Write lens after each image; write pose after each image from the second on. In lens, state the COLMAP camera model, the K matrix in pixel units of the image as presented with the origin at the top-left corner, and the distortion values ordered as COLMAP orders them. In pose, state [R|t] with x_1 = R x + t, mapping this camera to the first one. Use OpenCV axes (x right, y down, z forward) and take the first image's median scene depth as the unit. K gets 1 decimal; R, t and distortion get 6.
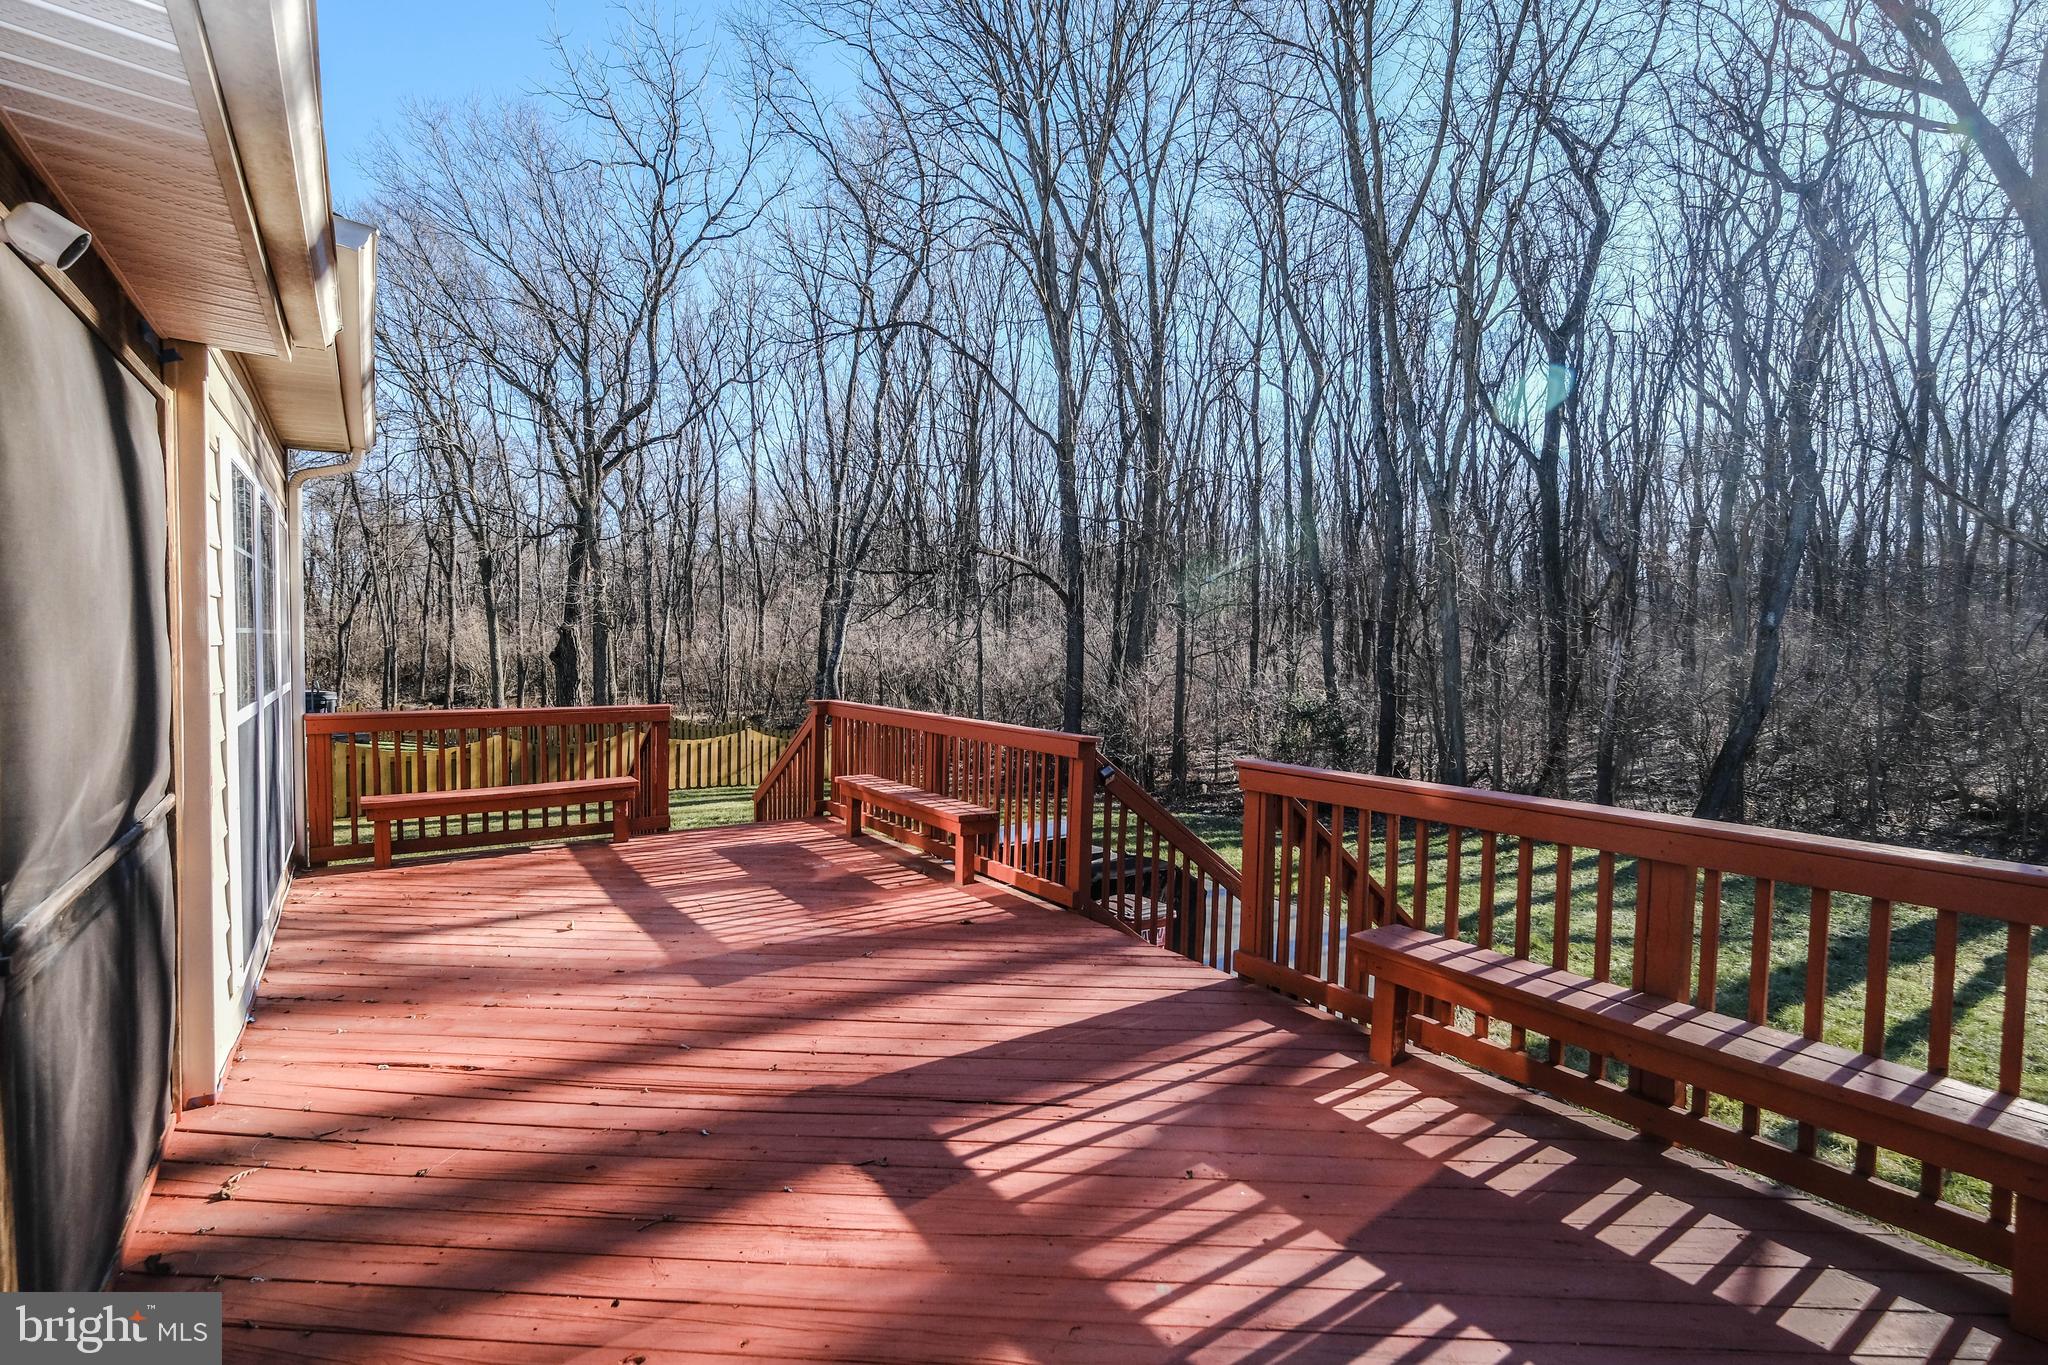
lens RADIAL K [[940.3, 0, 1024.0], [0, 940.3, 682.5], [0, 0, 1]] dist [-0.003476, -0.000357]
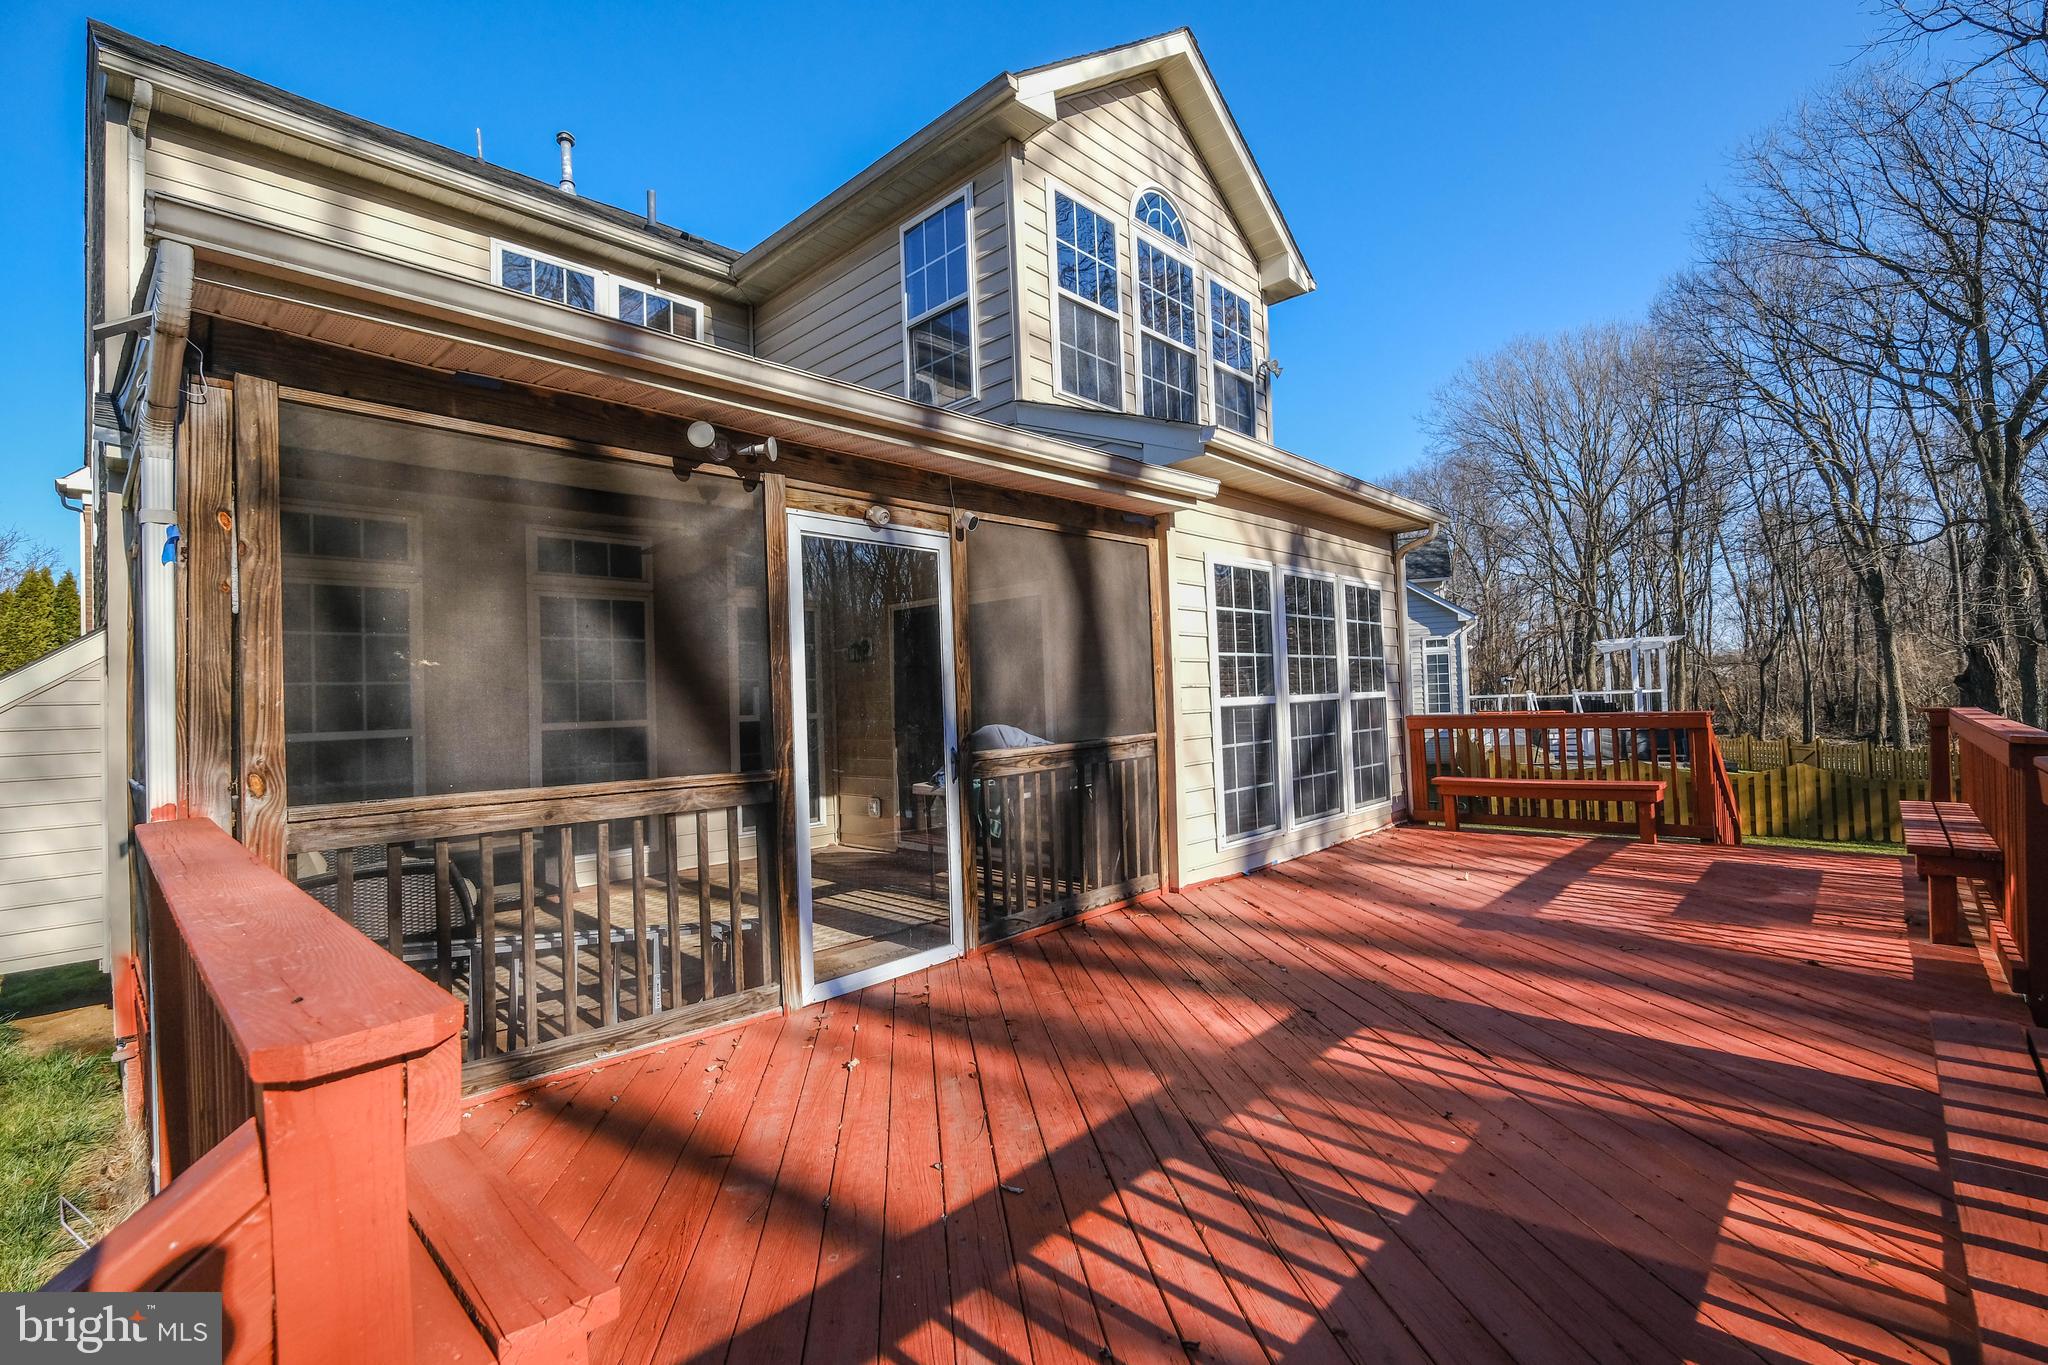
lens RADIAL K [[898.4, 0, 1024.0], [0, 898.4, 682.5], [0, 0, 1]] dist [0.001320, 0.000319]
pose [[0.206093, -0.029648, -0.978083, 0.691117], [-0.012888, 0.999372, -0.033009, 0.063932], [0.978448, 0.019408, 0.205581, 0.230020]]
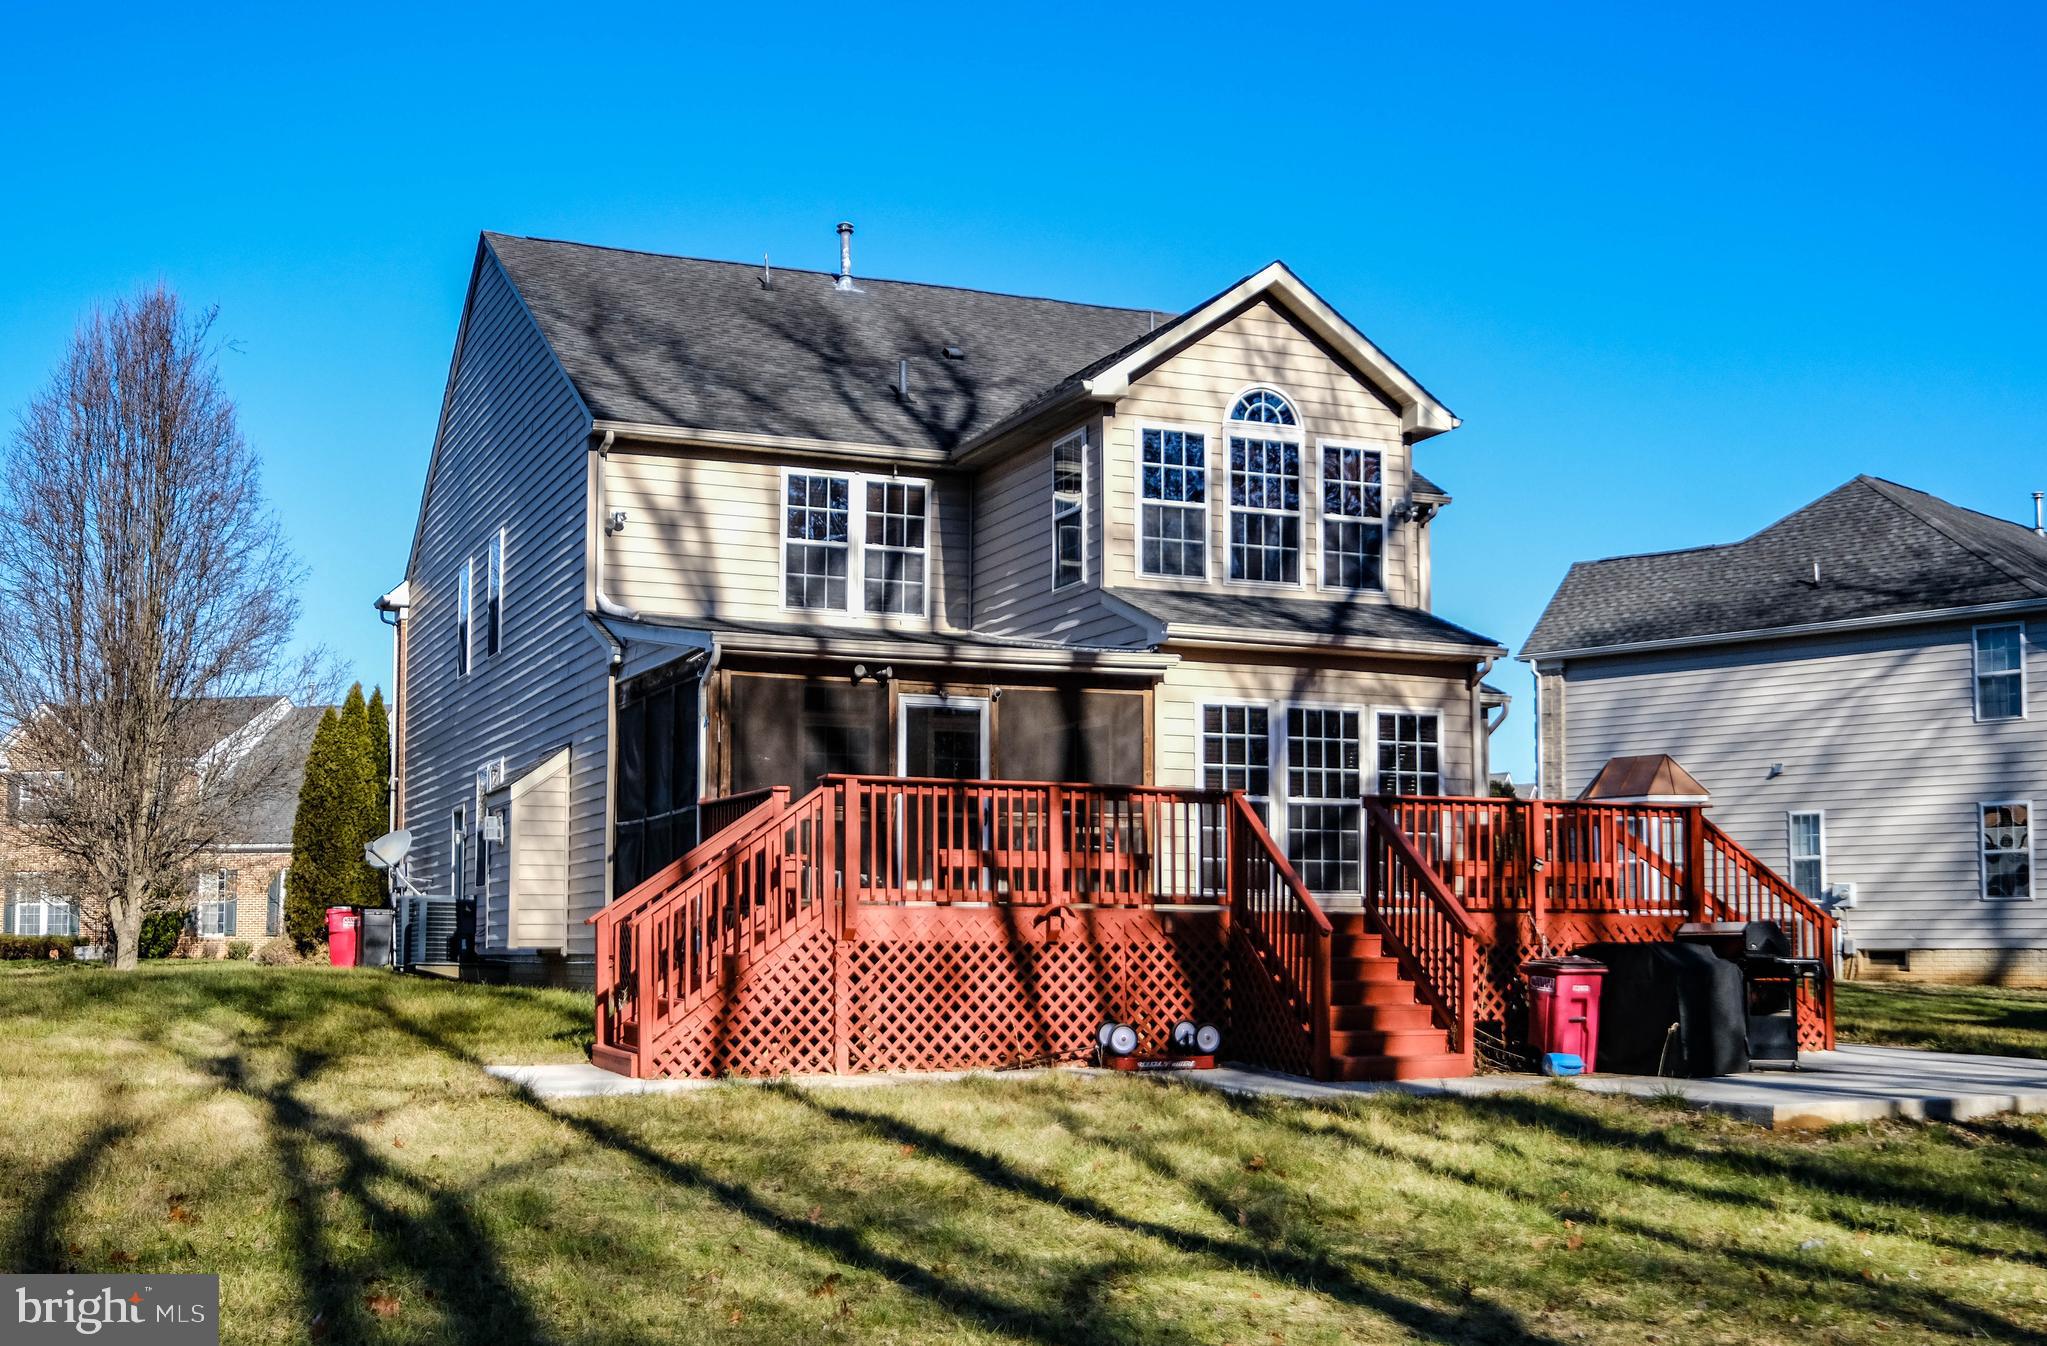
lens RADIAL K [[2316.2, 0, 982.9], [0, 2316.2, 744.0], [0, 0, 1]] dist [-0.004066, 0.004923]
pose [[-0.211185, -0.088245, -0.973454, 2.682782], [-0.050785, 0.995562, -0.079232, 0.216728], [0.976126, 0.032704, -0.214729, 0.840289]]
